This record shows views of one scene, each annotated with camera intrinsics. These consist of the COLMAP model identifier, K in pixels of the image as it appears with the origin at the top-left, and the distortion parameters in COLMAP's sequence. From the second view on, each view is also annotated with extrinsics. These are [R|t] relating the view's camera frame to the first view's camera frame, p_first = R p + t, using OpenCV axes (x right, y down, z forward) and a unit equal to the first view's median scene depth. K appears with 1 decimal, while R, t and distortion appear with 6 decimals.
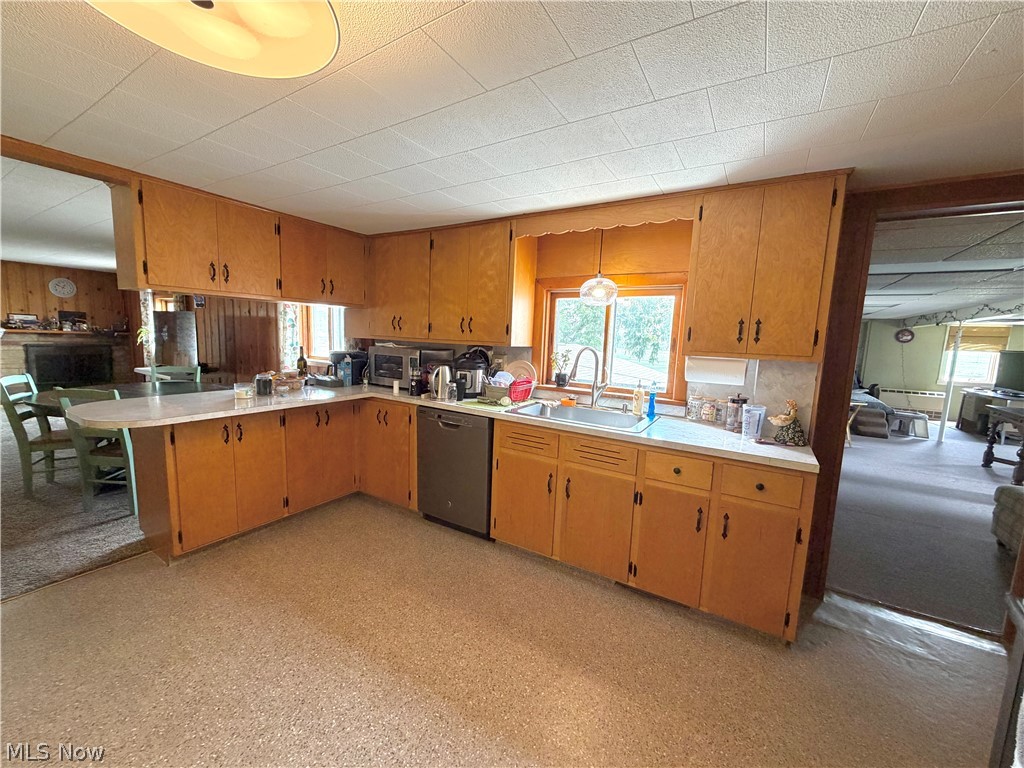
lens RADIAL K [[406.2, 0, 510.3], [0, 406.2, 386.3], [0, 0, 1]] dist [-0.000443, 0.000102]
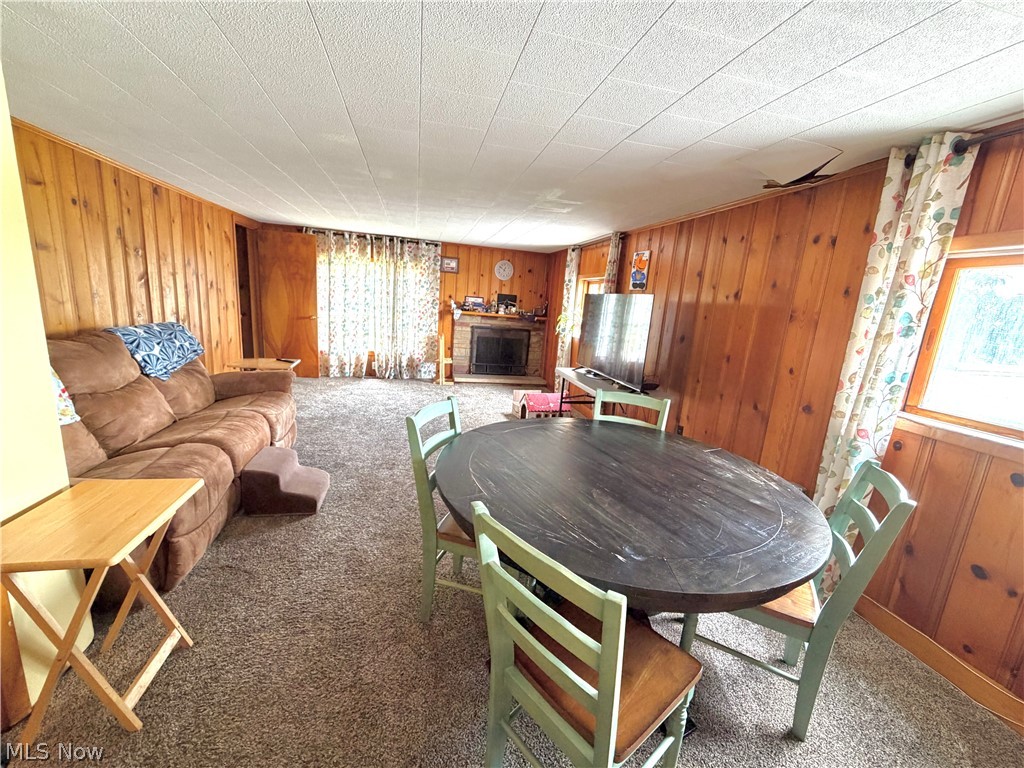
lens RADIAL K [[406.2, 0, 510.3], [0, 406.2, 386.3], [0, 0, 1]] dist [-0.000443, 0.000102]
pose [[0.698872, 0.160414, -0.697026, -0.402095], [-0.135547, 0.986570, 0.091144, -0.063136], [0.702286, 0.030782, 0.711229, 0.355732]]
